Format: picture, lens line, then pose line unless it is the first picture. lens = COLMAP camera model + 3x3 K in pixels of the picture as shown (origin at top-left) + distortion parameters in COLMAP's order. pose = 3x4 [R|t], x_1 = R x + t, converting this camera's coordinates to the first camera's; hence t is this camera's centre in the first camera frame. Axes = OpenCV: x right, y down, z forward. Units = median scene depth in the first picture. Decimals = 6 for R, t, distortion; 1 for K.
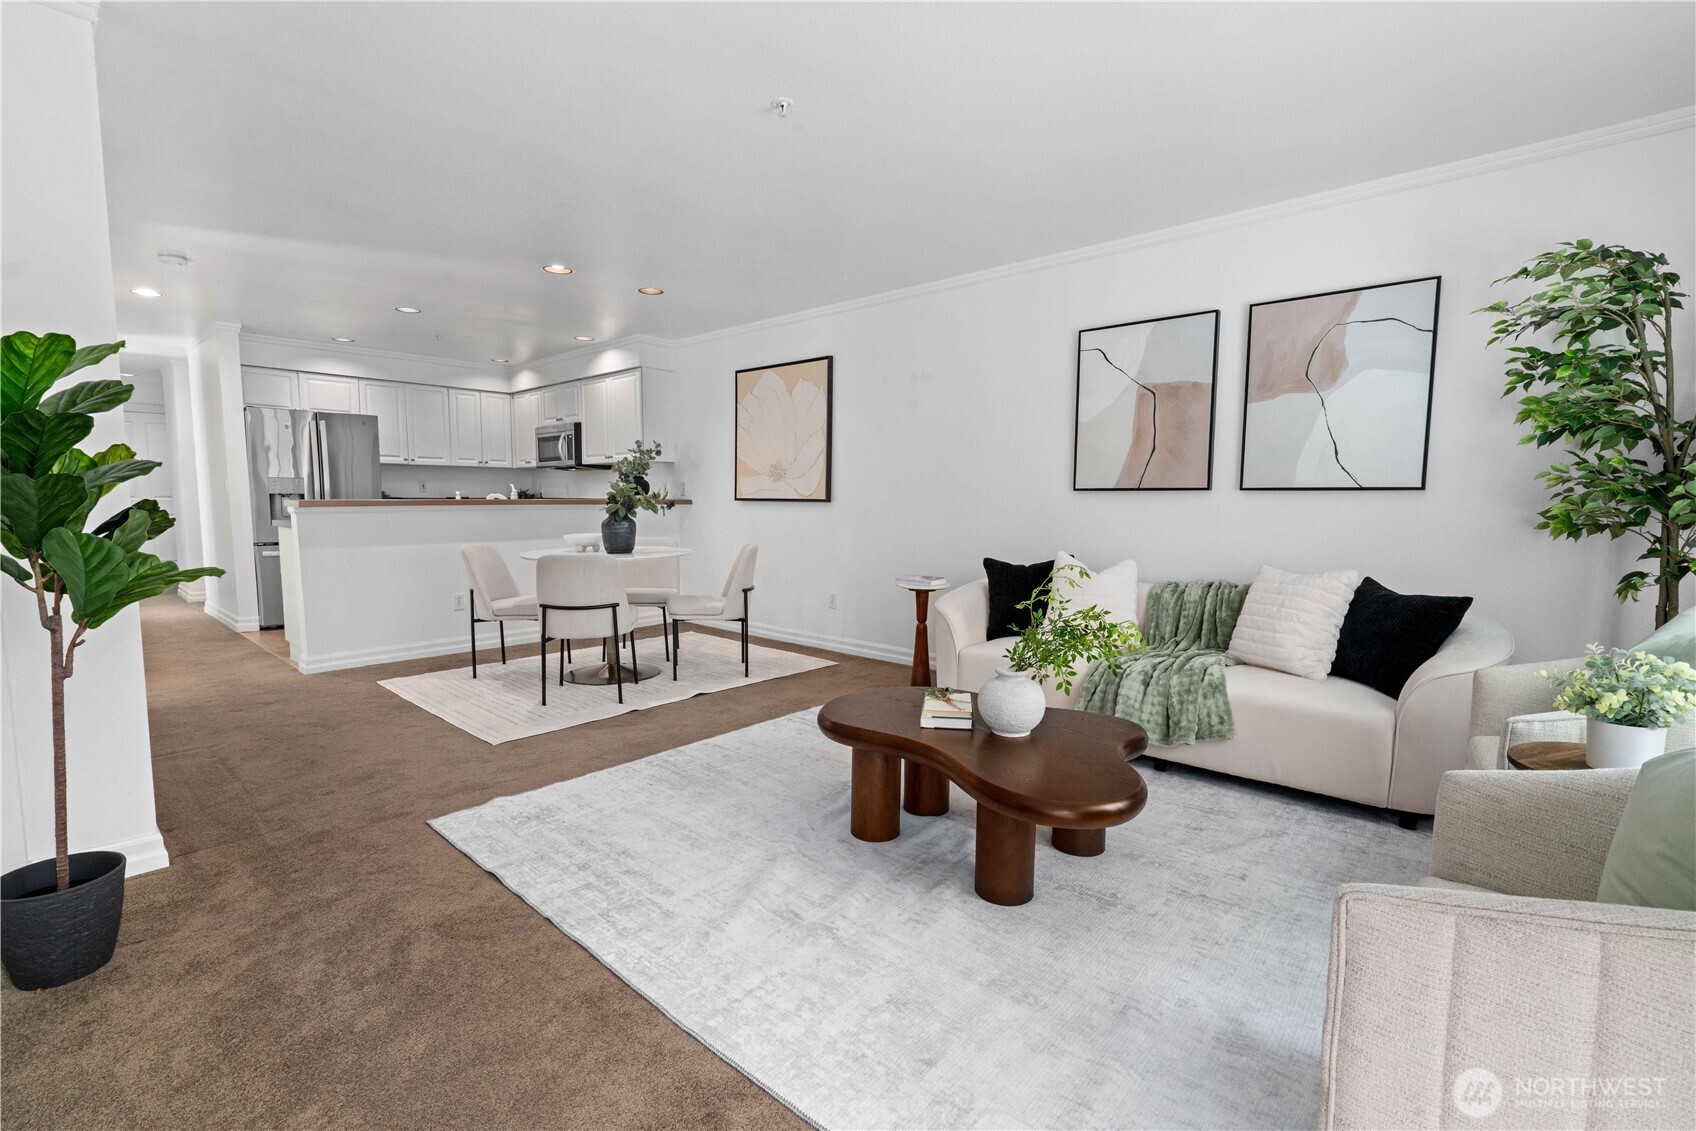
lens RADIAL K [[767.6, 0, 844.4], [0, 767.6, 570.9], [0, 0, 1]] dist [-0.001327, 0.000668]
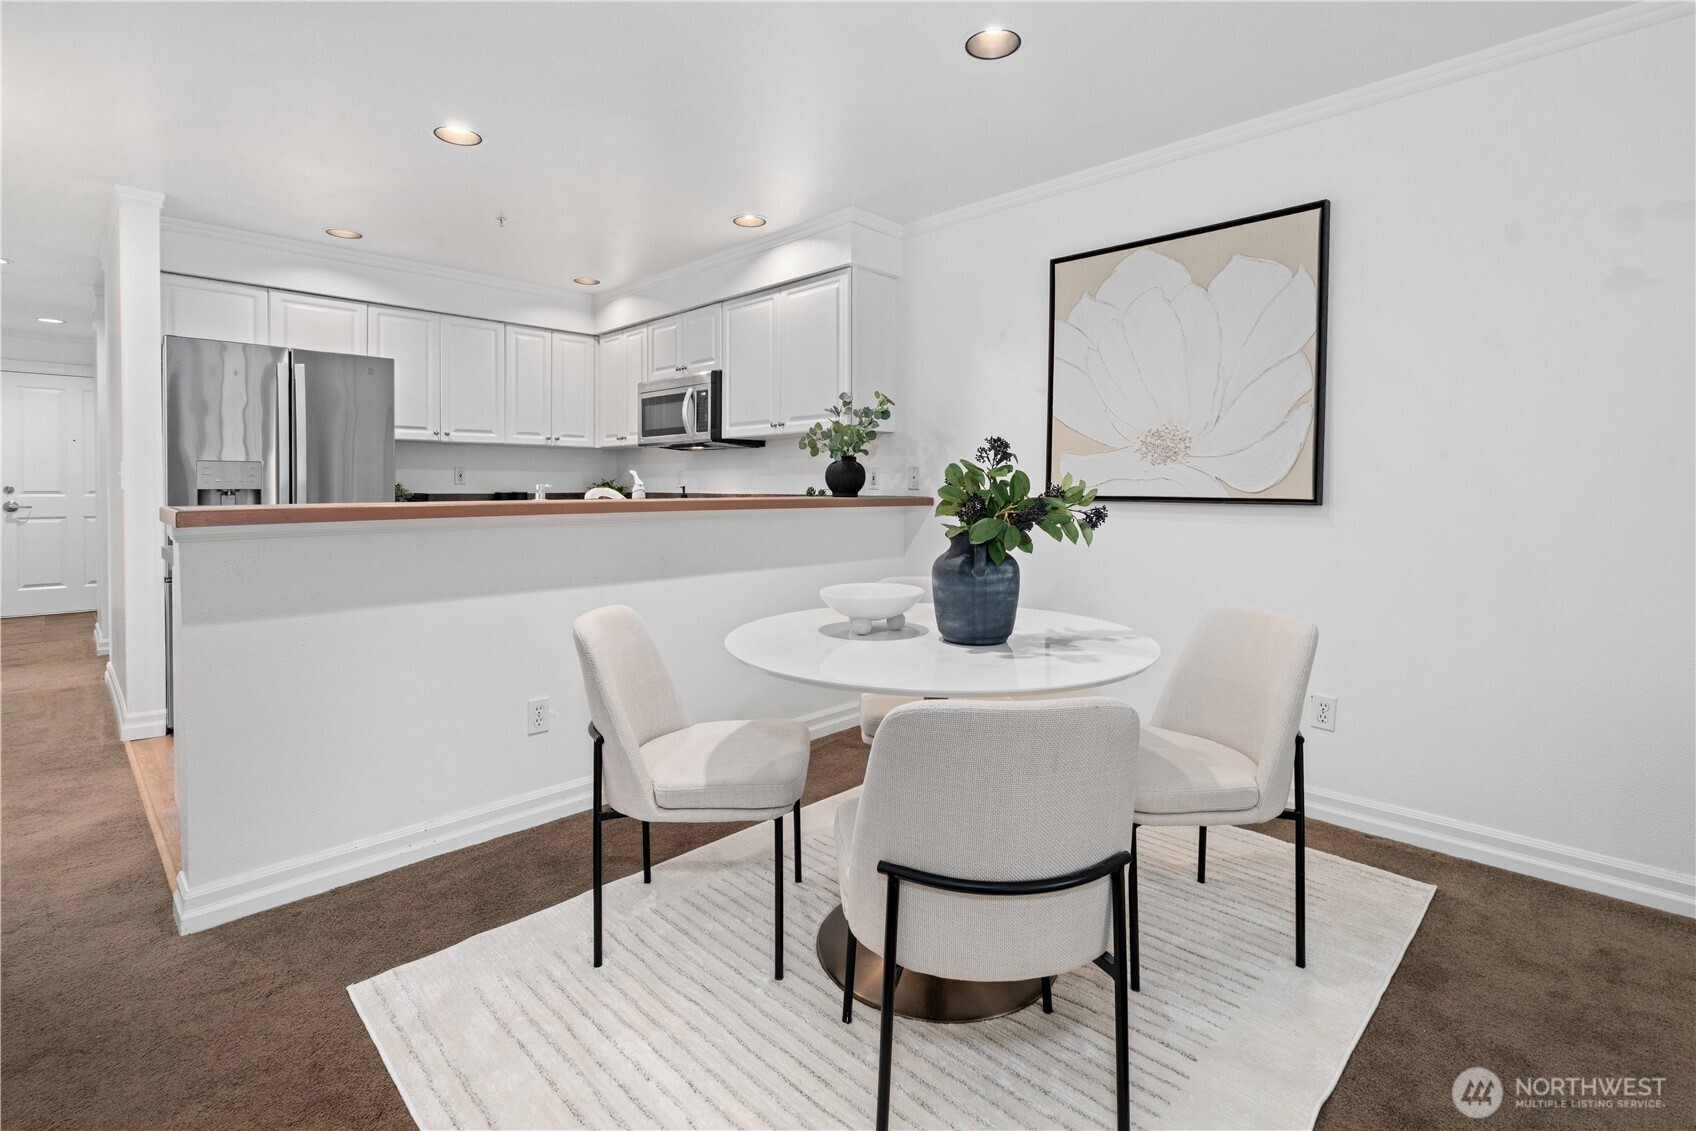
lens RADIAL K [[767.6, 0, 829.8], [0, 767.6, 484.6], [0, 0, 1]] dist [-0.001327, 0.000668]
pose [[0.999478, -0.003912, -0.032082, -0.256193], [0.000788, 0.995303, -0.096801, -0.047474], [0.032310, 0.096725, 0.994787, 0.434775]]
